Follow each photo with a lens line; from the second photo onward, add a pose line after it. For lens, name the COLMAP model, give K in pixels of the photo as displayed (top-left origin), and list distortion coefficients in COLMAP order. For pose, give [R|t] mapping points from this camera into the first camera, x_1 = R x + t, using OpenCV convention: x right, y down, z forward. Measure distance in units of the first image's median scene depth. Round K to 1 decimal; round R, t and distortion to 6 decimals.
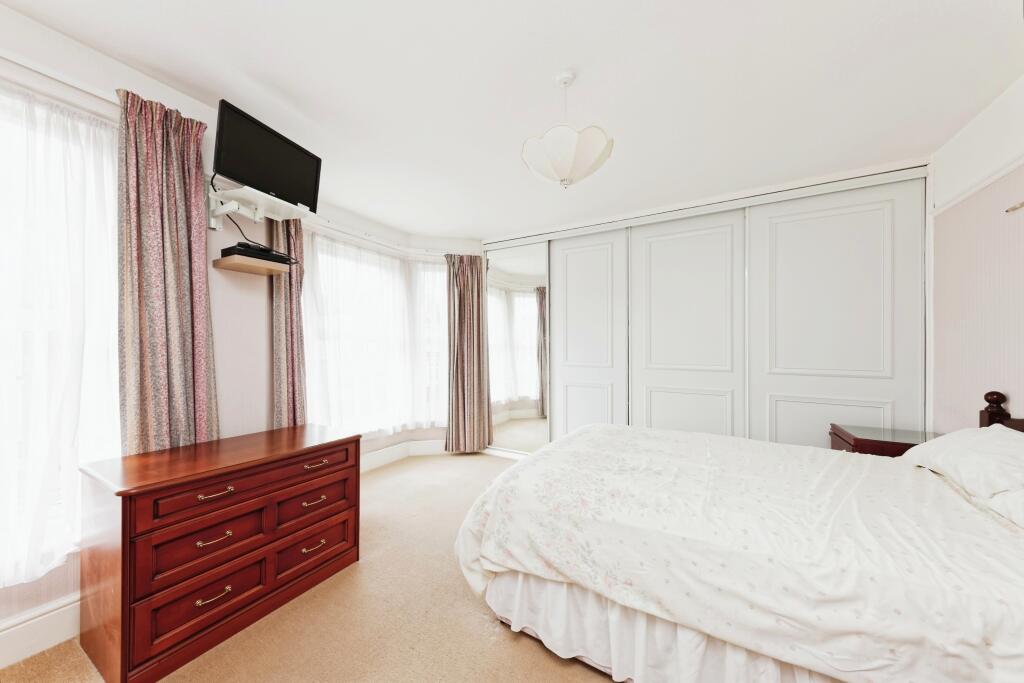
lens RADIAL K [[358.1, 0, 498.6], [0, 358.1, 348.0], [0, 0, 1]] dist [0.015393, -0.001224]
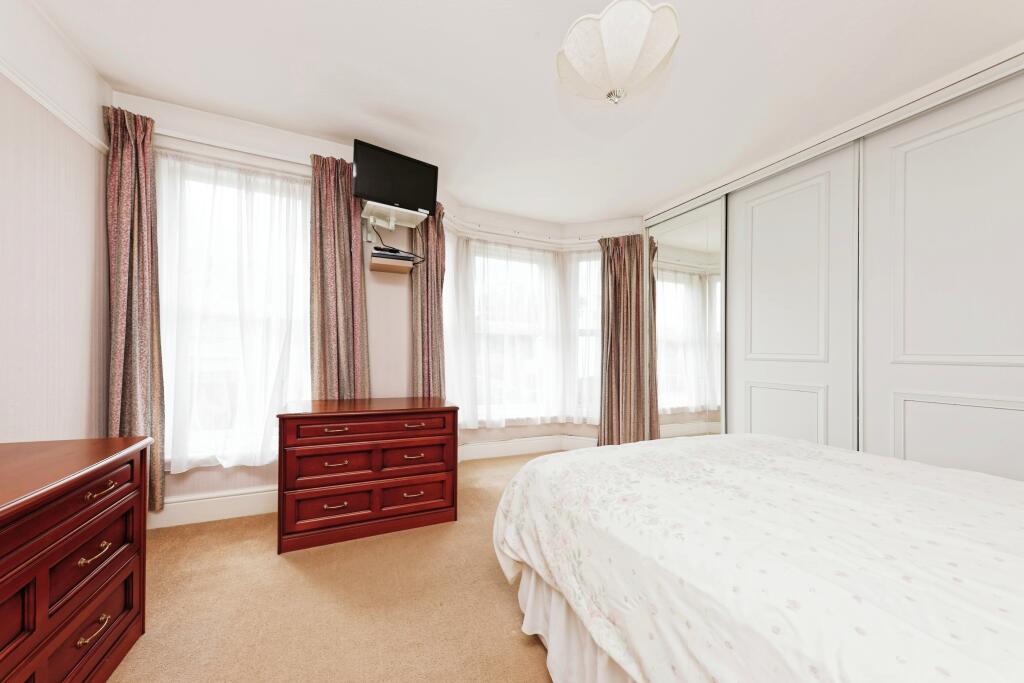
lens RADIAL K [[358.1, 0, 504.1], [0, 358.1, 358.3], [0, 0, 1]] dist [0.015393, -0.001224]
pose [[0.818335, 0.010819, -0.574639, 0.392210], [-0.009206, 0.999941, 0.005717, 0.091879], [0.574667, 0.000611, 0.818387, 0.201131]]
